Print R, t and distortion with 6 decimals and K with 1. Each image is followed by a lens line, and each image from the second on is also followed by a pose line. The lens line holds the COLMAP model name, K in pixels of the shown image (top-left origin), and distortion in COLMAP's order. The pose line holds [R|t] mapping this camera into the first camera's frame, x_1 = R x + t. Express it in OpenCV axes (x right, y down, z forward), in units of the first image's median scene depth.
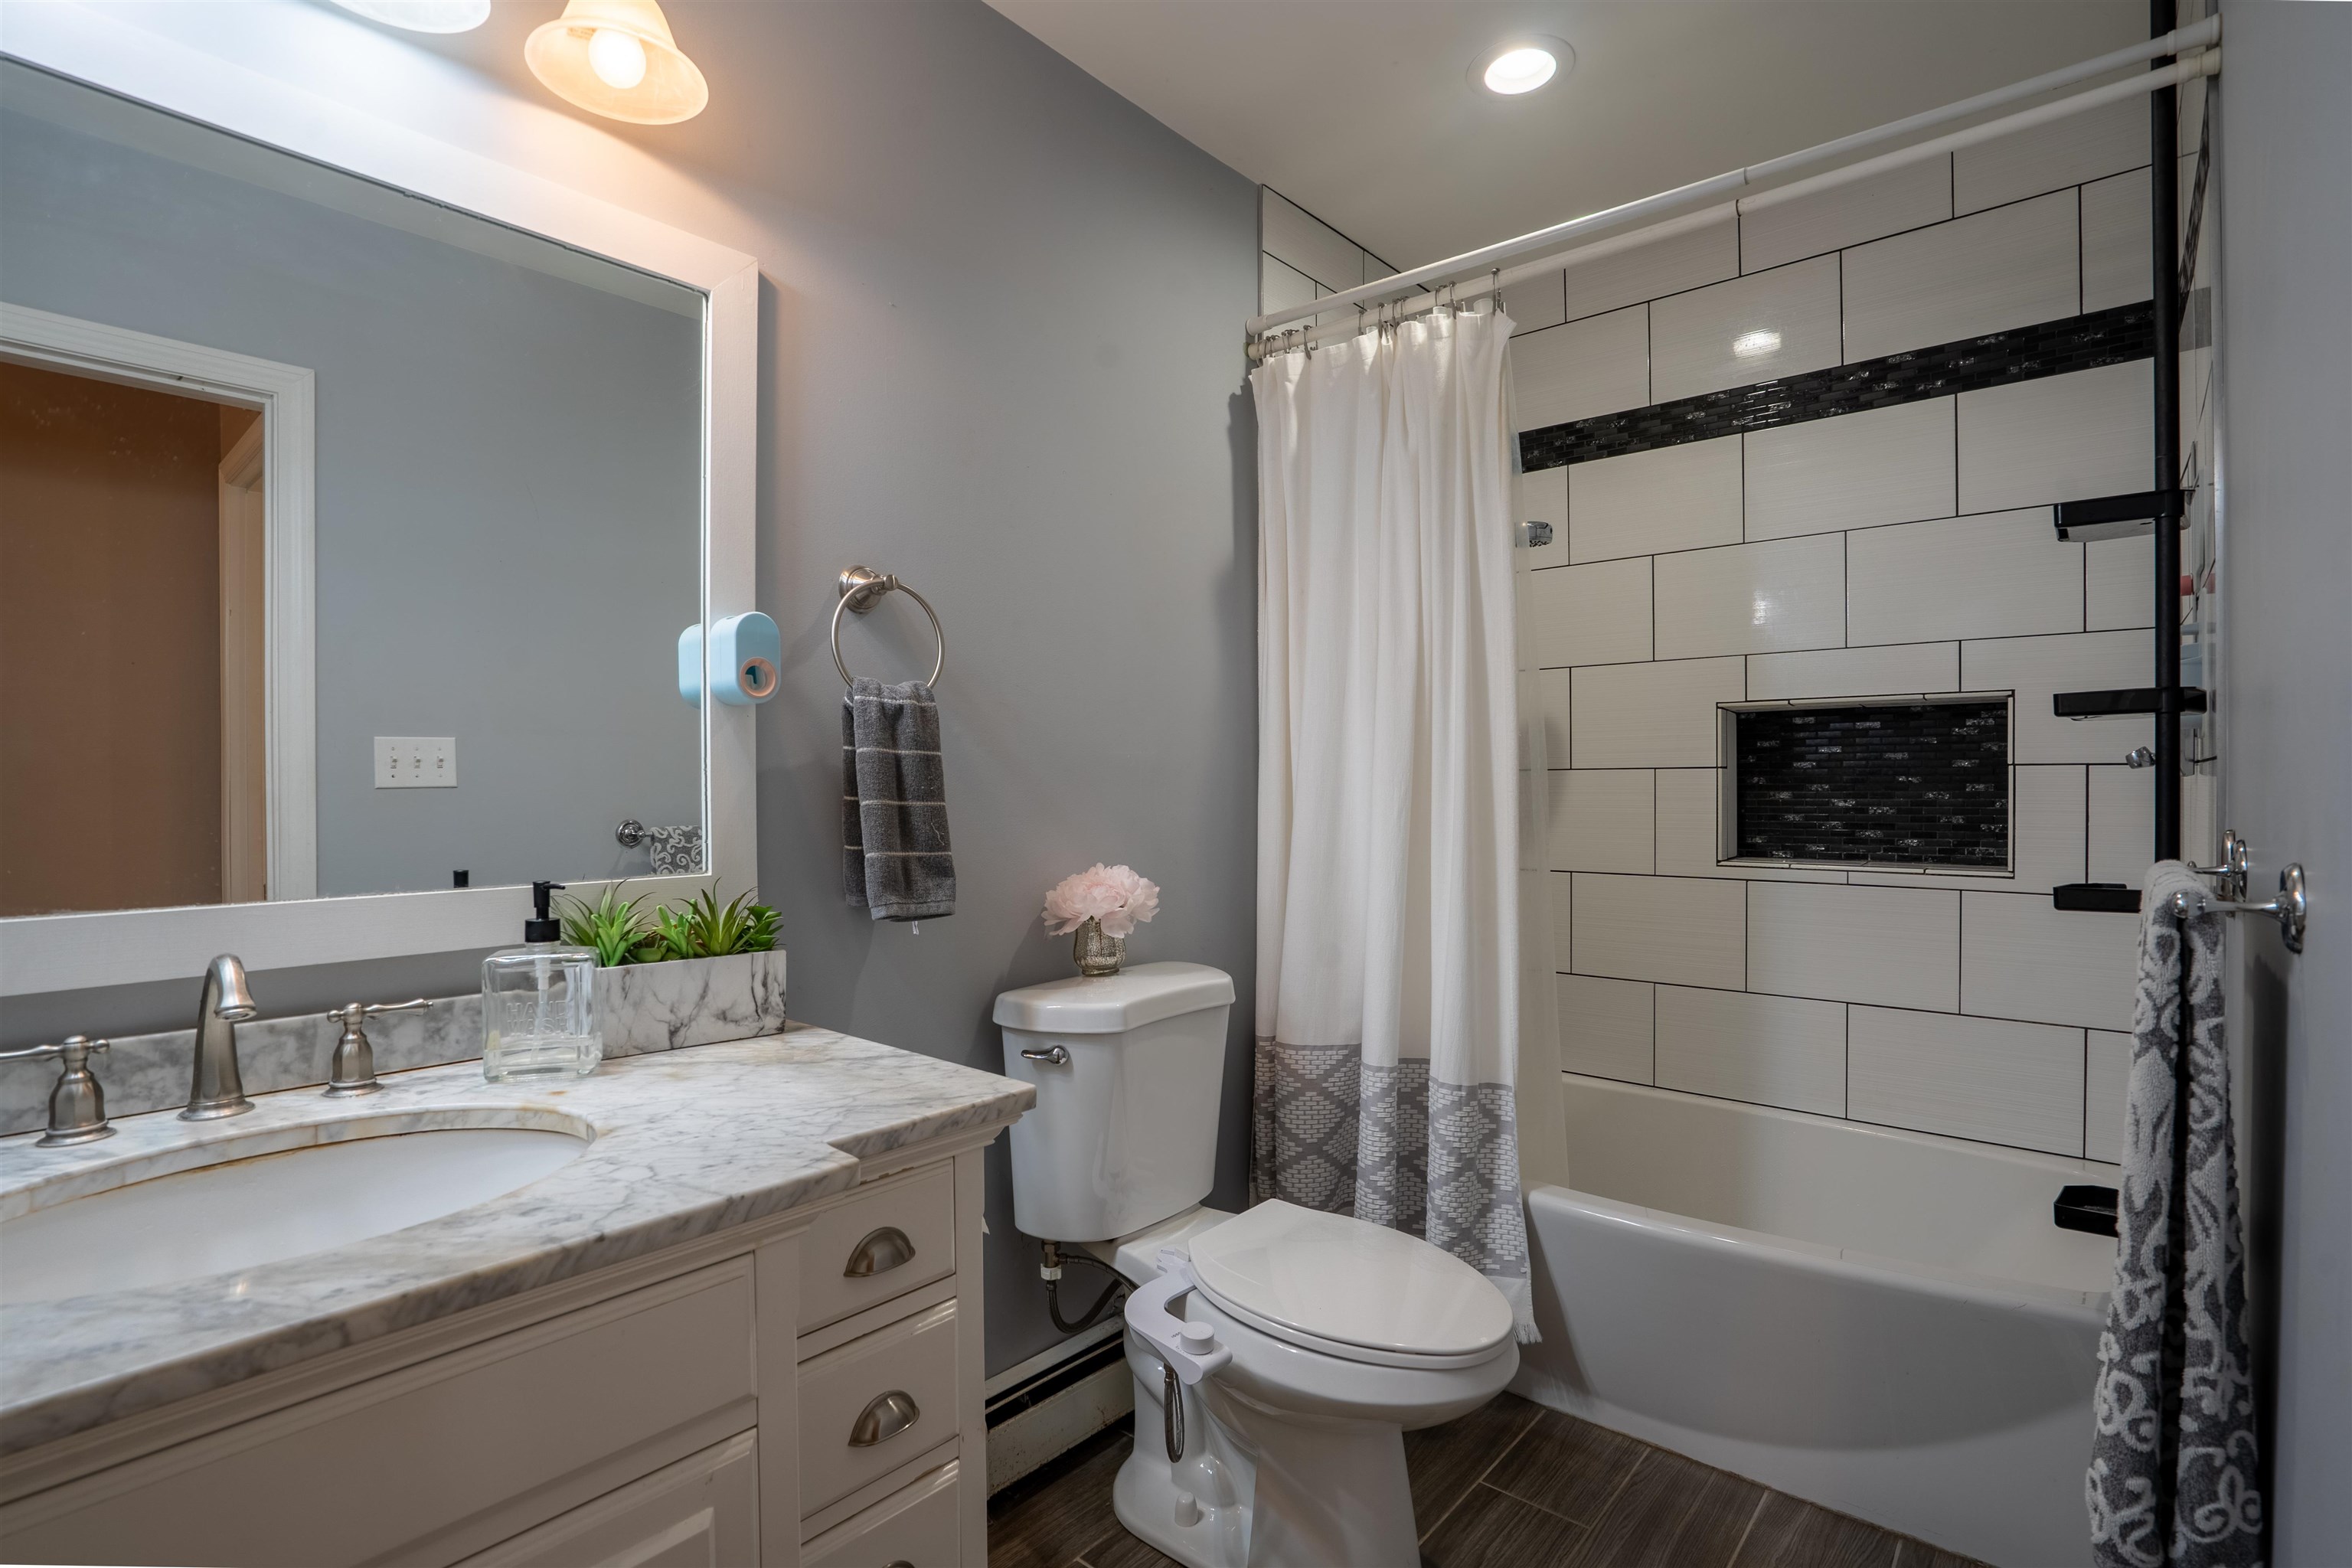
lens RADIAL K [[1105.1, 0, 1152.5], [0, 1105.1, 794.6], [0, 0, 1]] dist [-0.056936, 0.022949]
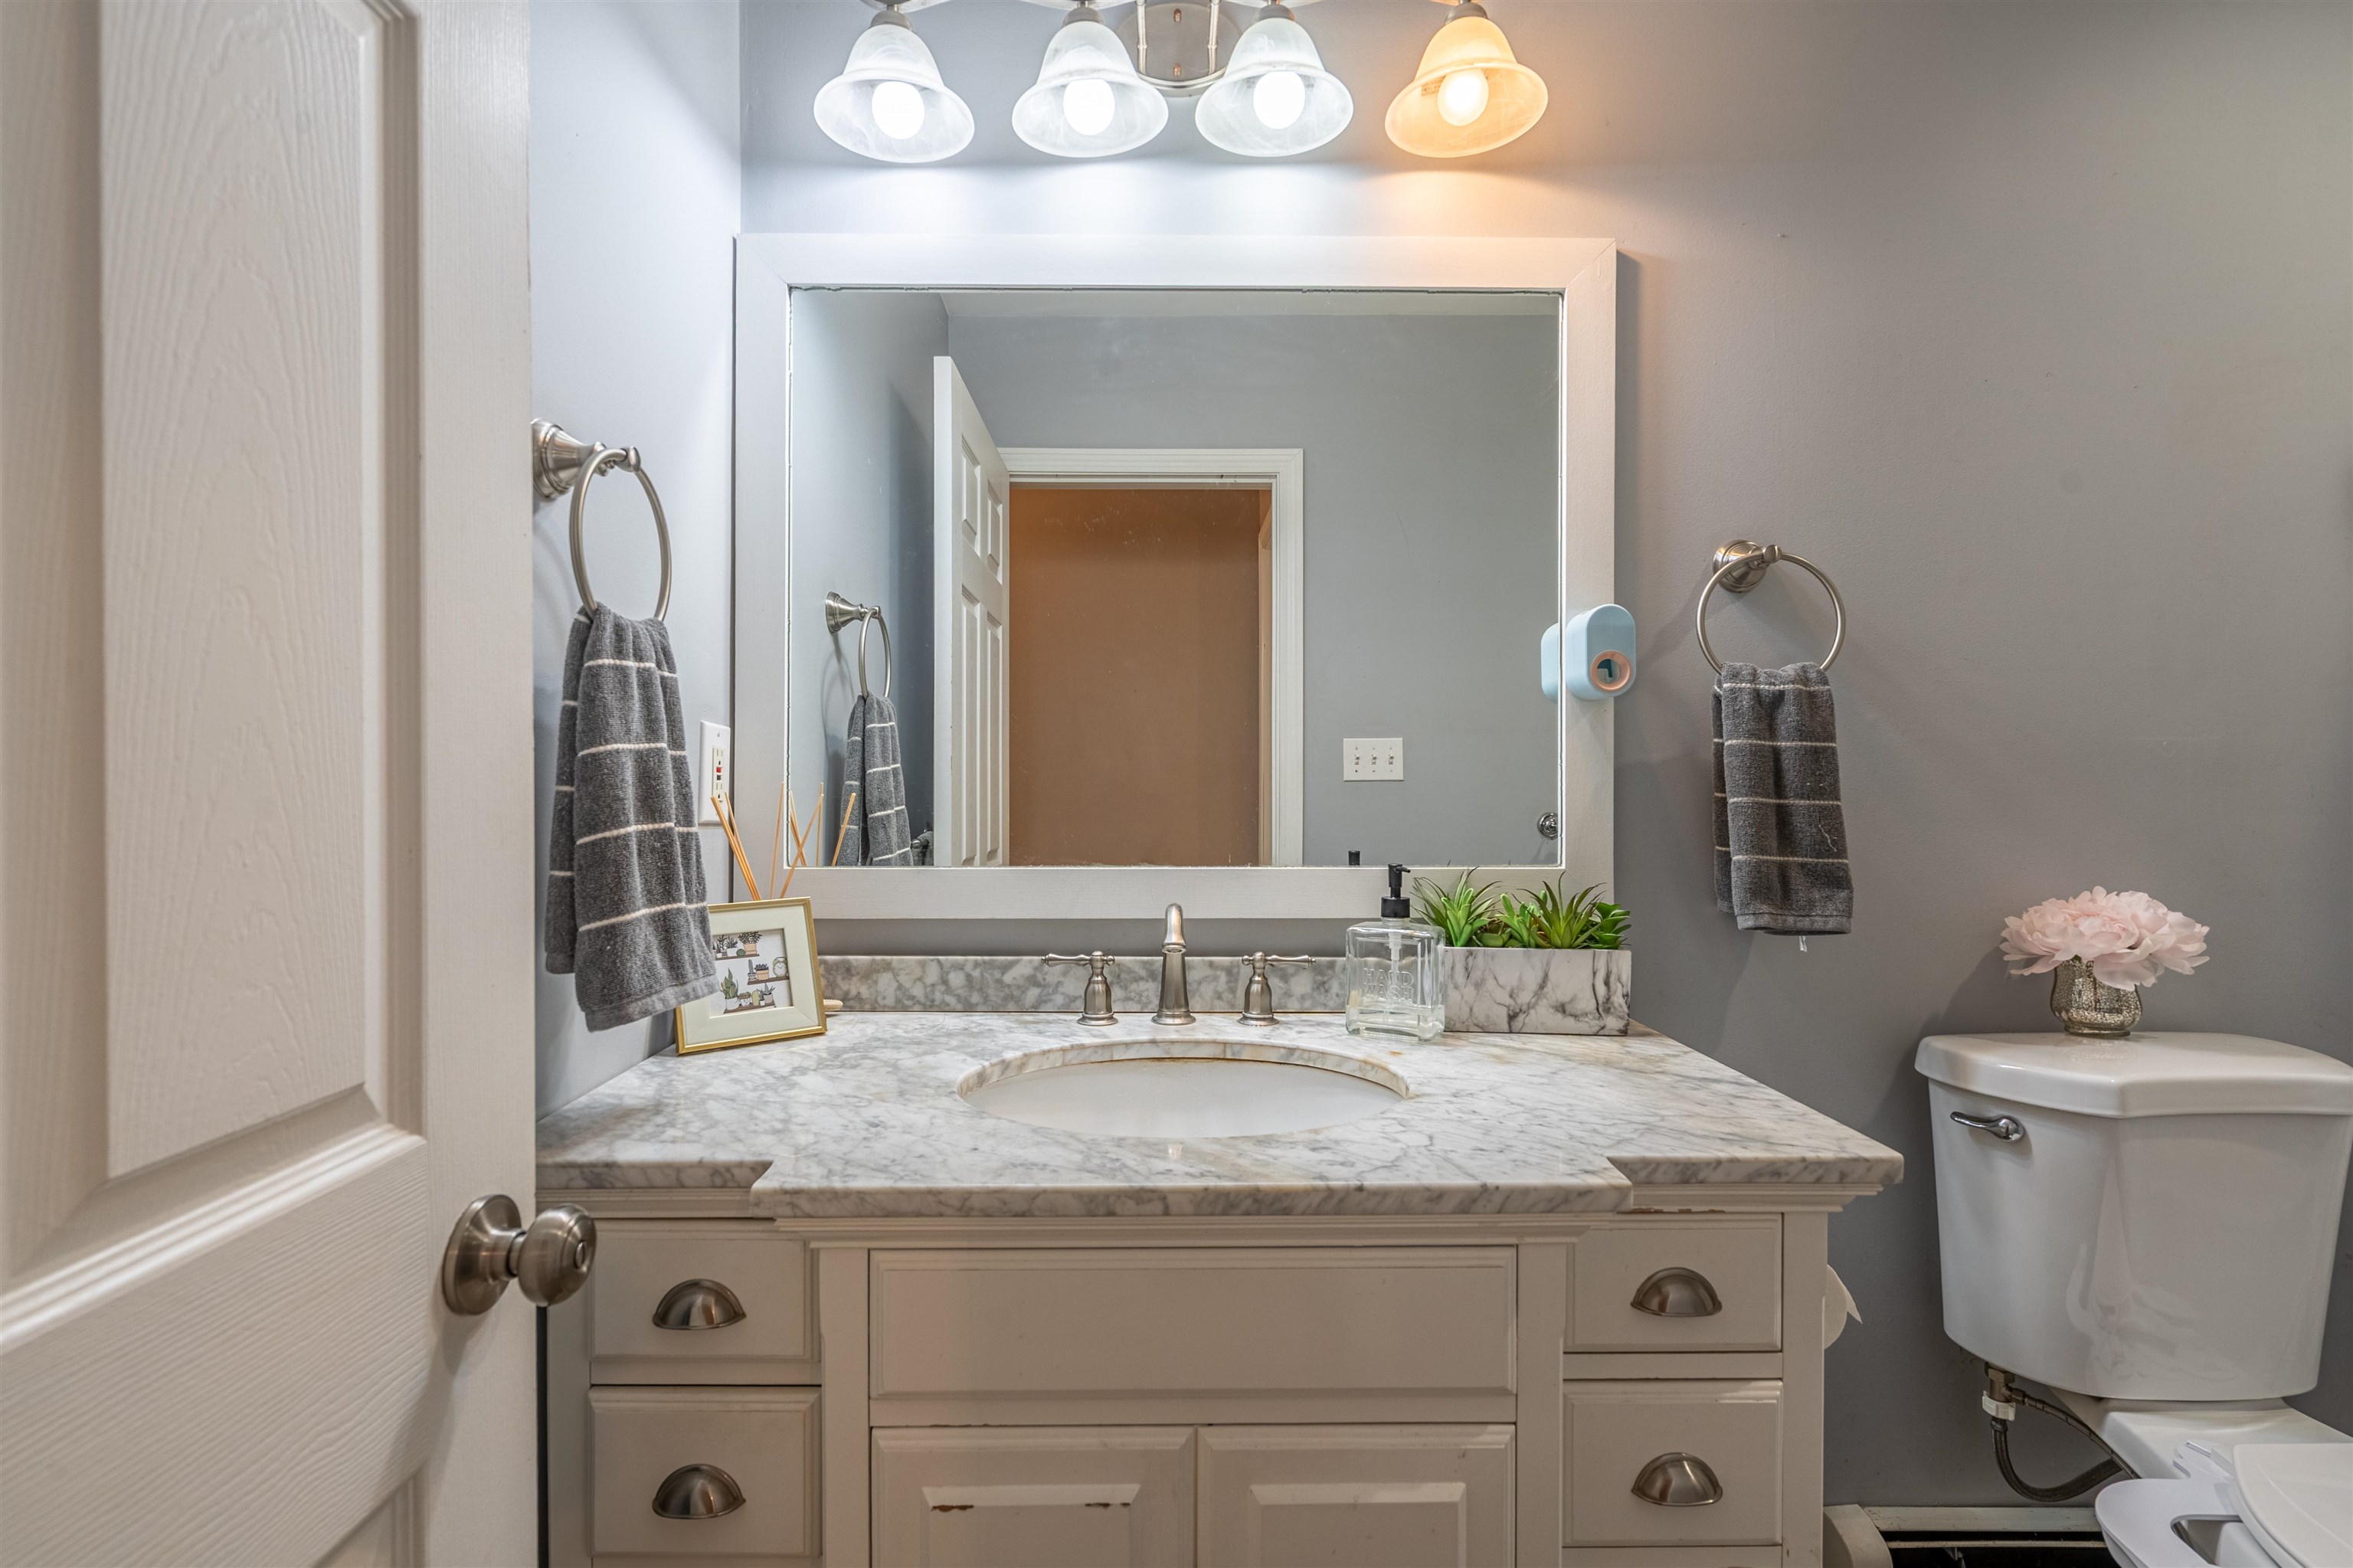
lens RADIAL K [[1073.9, 0, 1168.5], [0, 1073.9, 792.5], [0, 0, 1]] dist [-0.001474, 0.000592]
pose [[0.673466, 0.013284, -0.739099, 0.077679], [-0.010788, 0.999909, 0.008142, -0.001102], [0.739139, 0.002490, 0.673548, 0.052699]]
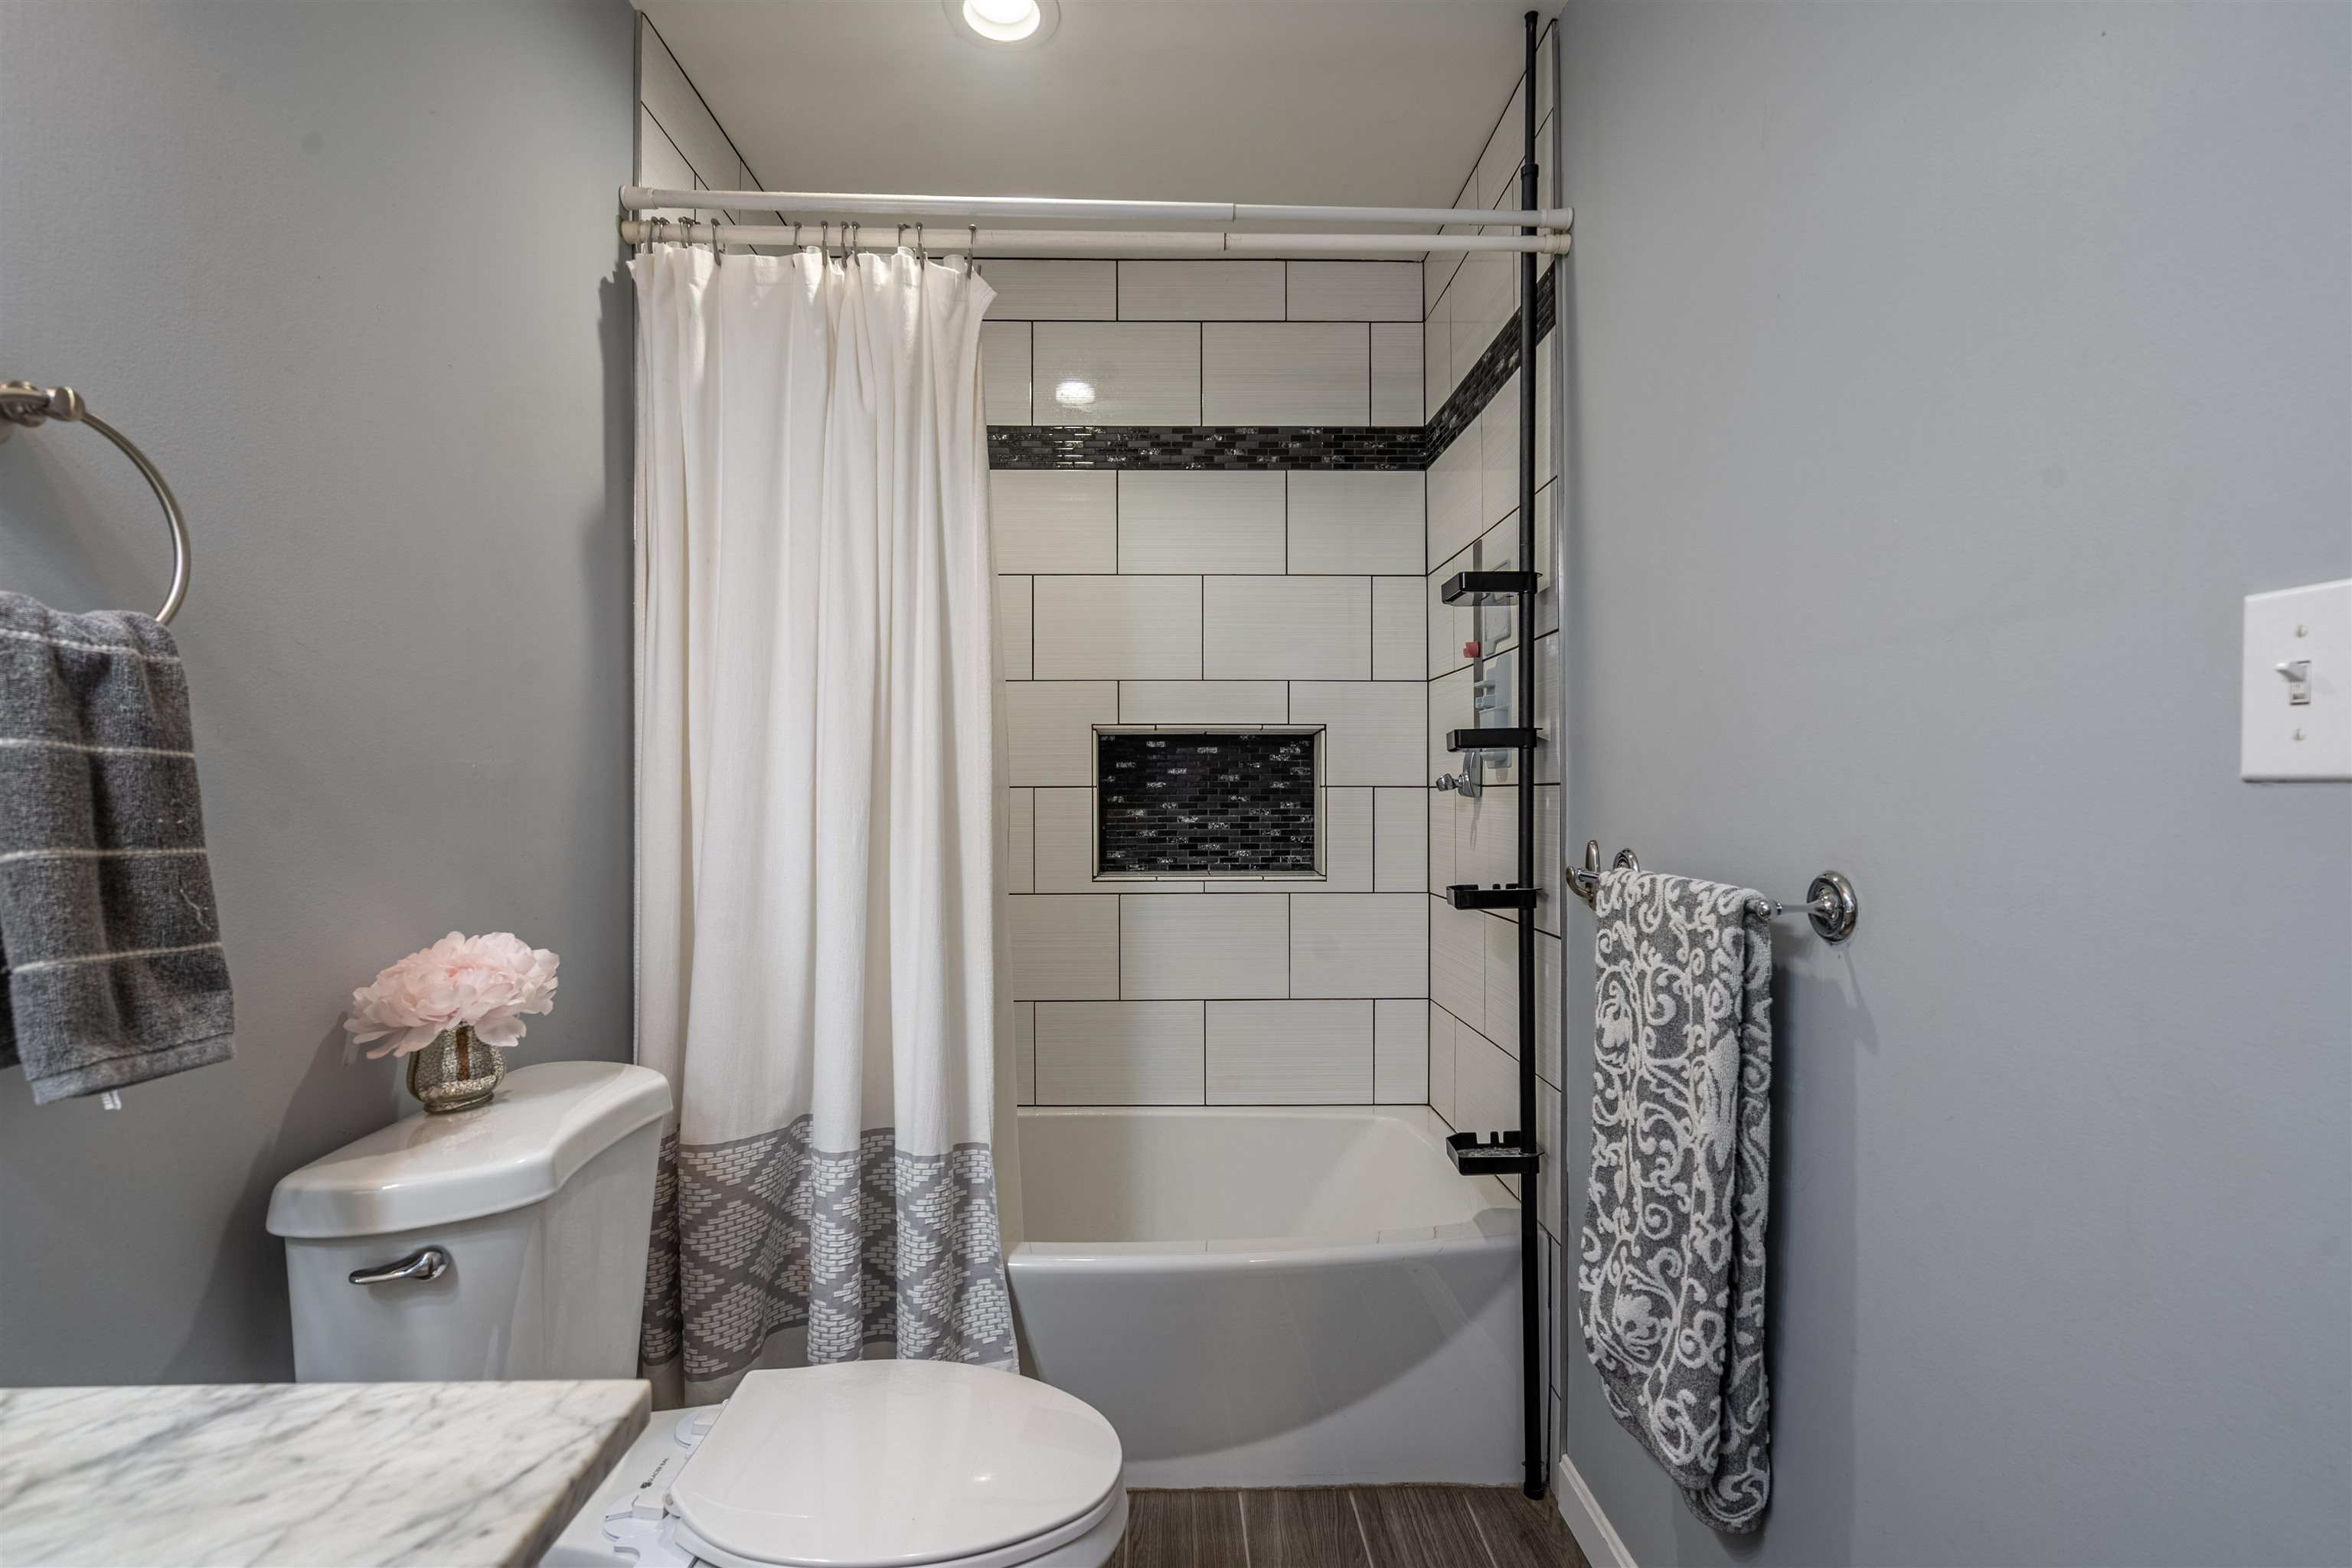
lens RADIAL K [[1073.4, 0, 1168.0], [0, 1073.4, 792.5], [0, 0, 1]] dist [-0.001474, 0.000592]
pose [[0.739666, 0.002994, 0.672968, -0.195064], [0.007607, 0.999889, -0.012810, -0.009523], [-0.672931, 0.014595, 0.739561, 0.316468]]
